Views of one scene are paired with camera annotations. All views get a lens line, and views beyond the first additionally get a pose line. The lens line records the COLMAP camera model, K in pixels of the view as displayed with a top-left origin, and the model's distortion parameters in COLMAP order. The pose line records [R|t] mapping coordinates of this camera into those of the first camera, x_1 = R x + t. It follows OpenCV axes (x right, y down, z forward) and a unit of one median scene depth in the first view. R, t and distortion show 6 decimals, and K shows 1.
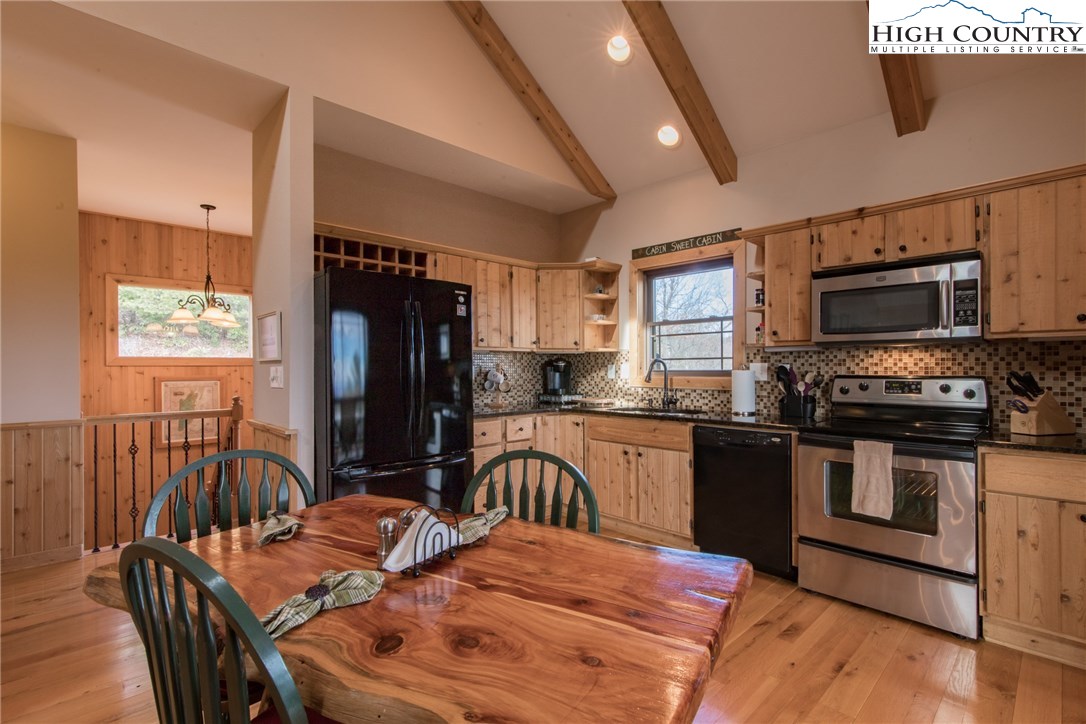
lens RADIAL K [[512.3, 0, 539.7], [0, 512.3, 364.7], [0, 0, 1]] dist [0.000926, -0.001237]
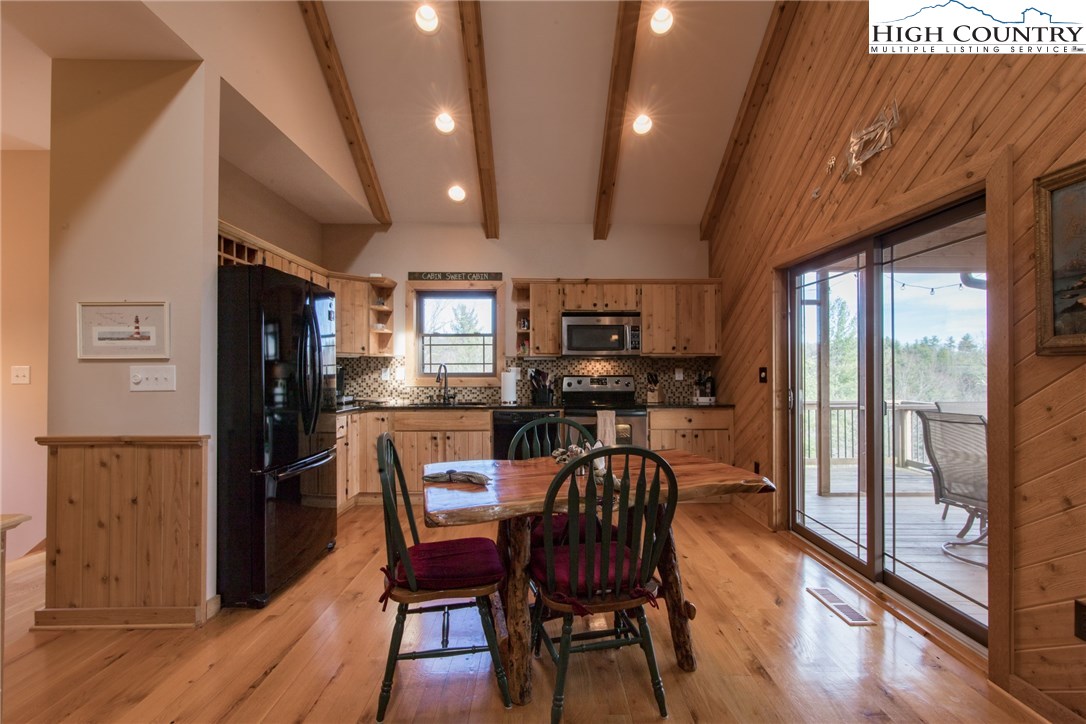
lens RADIAL K [[512.3, 0, 551.1], [0, 512.3, 365.5], [0, 0, 1]] dist [0.000926, -0.001237]
pose [[0.667311, 0.010975, 0.744698, -0.565156], [-0.004205, 0.999931, -0.010968, 0.006520], [-0.744767, 0.004187, 0.667311, -0.050666]]
